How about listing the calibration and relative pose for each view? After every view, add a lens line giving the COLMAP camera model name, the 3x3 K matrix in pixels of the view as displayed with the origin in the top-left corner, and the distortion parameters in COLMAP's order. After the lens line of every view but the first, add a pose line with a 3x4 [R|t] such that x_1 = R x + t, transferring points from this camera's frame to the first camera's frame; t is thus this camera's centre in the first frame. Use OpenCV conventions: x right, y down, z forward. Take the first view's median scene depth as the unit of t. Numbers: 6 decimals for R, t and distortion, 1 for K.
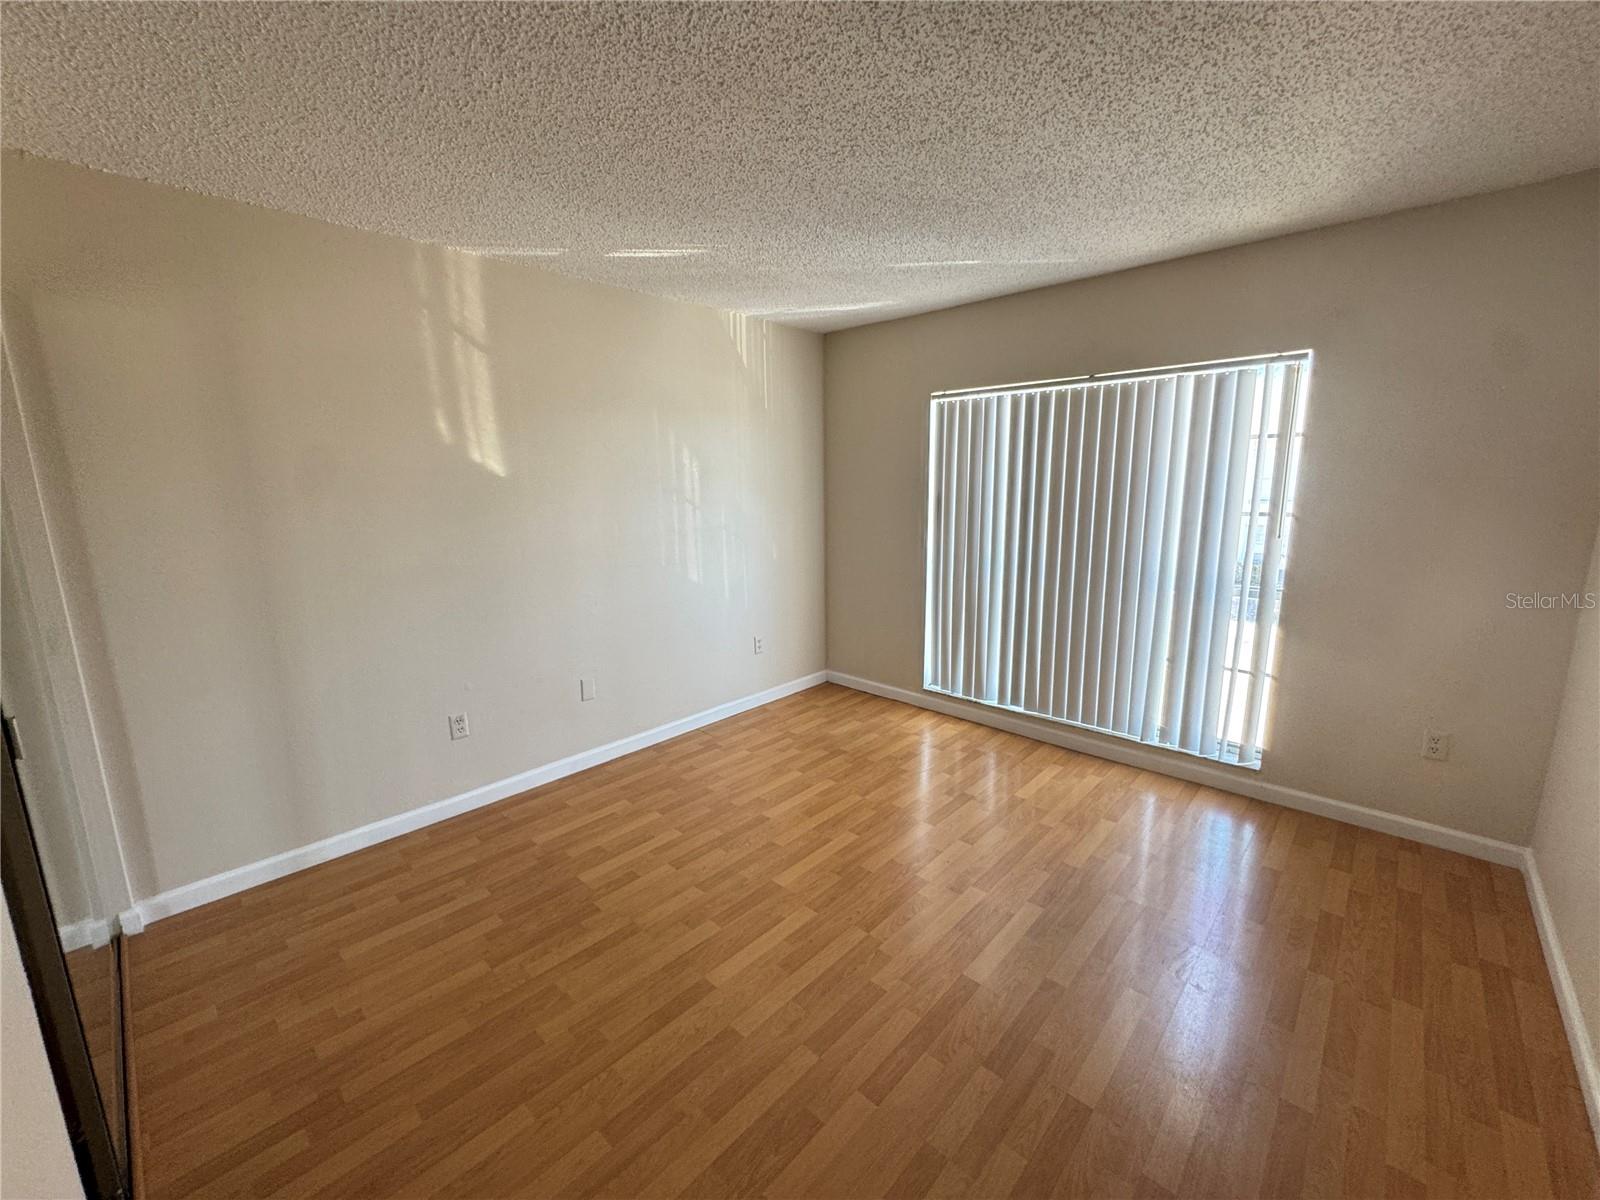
lens RADIAL K [[644.9, 0, 799.2], [0, 644.9, 600.6], [0, 0, 1]] dist [-0.003858, 0.000785]
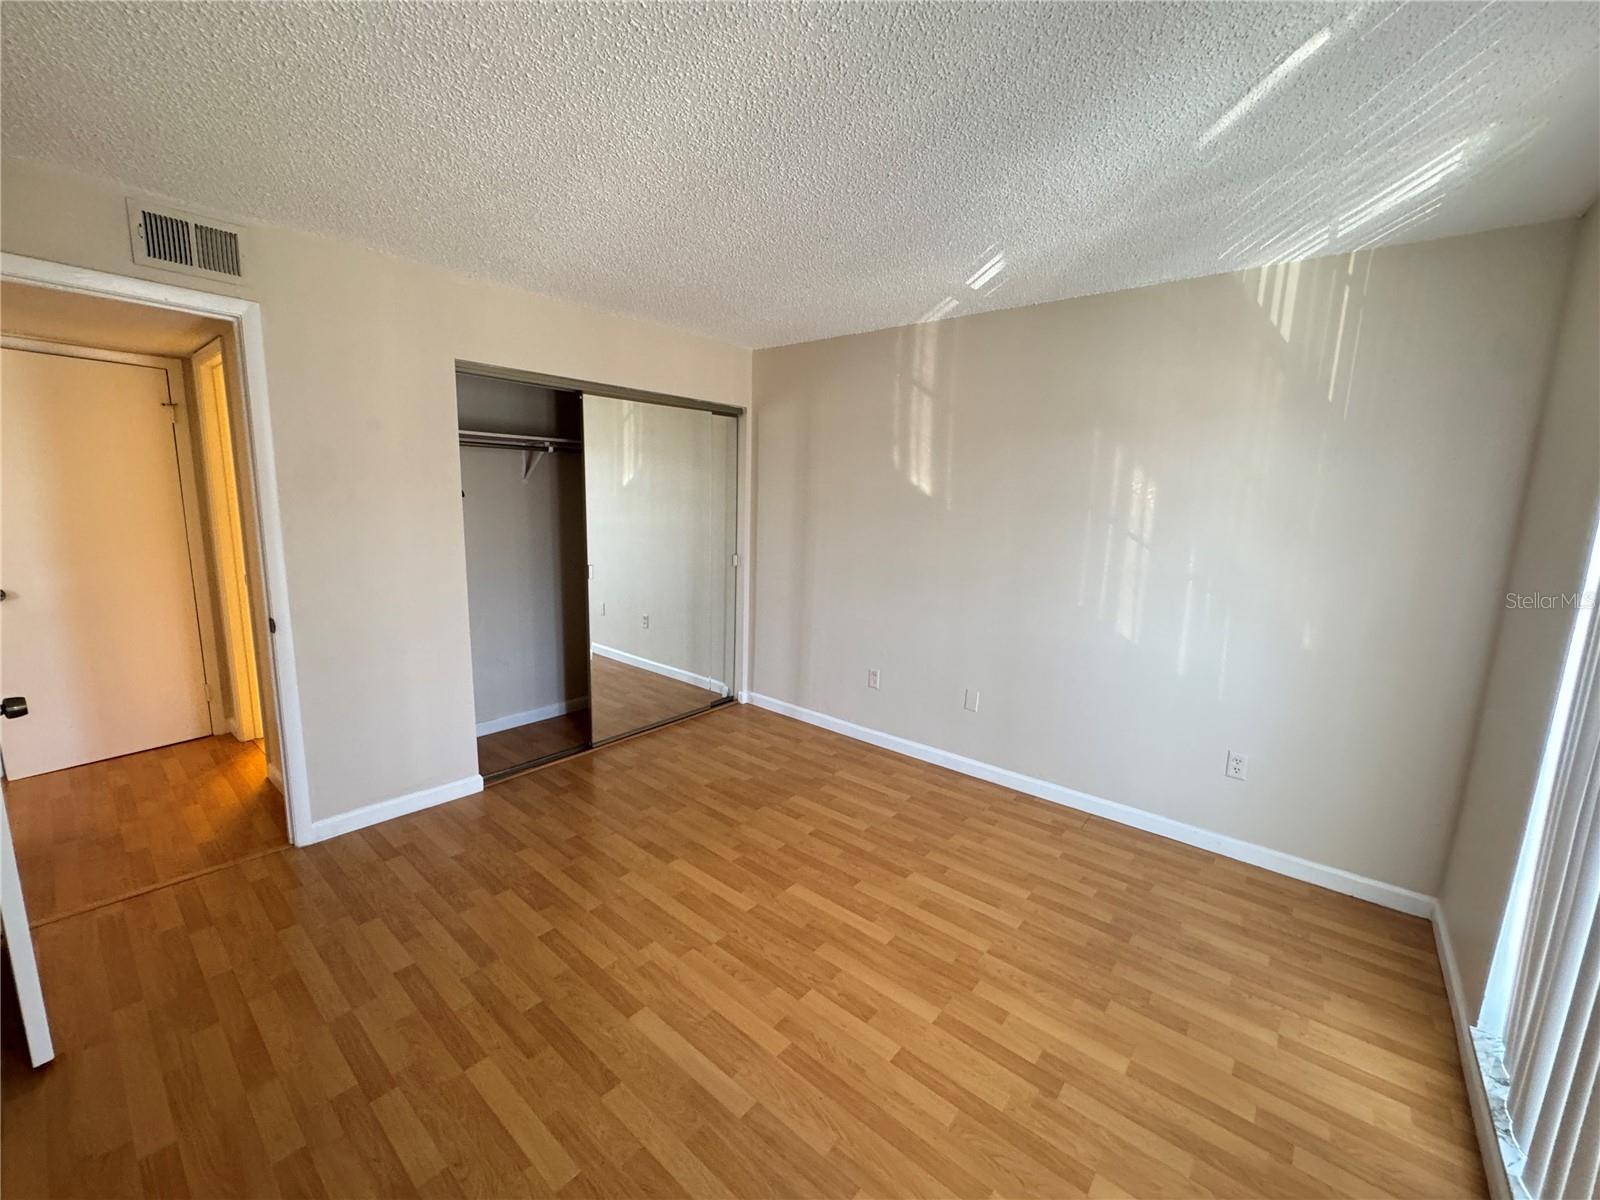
lens RADIAL K [[644.9, 0, 799.0], [0, 644.9, 597.7], [0, 0, 1]] dist [-0.003858, 0.000785]
pose [[0.056520, 0.177766, -0.982448, 0.762683], [-0.215528, 0.962992, 0.161846, -0.153633], [0.974861, 0.202598, 0.092742, 0.690640]]
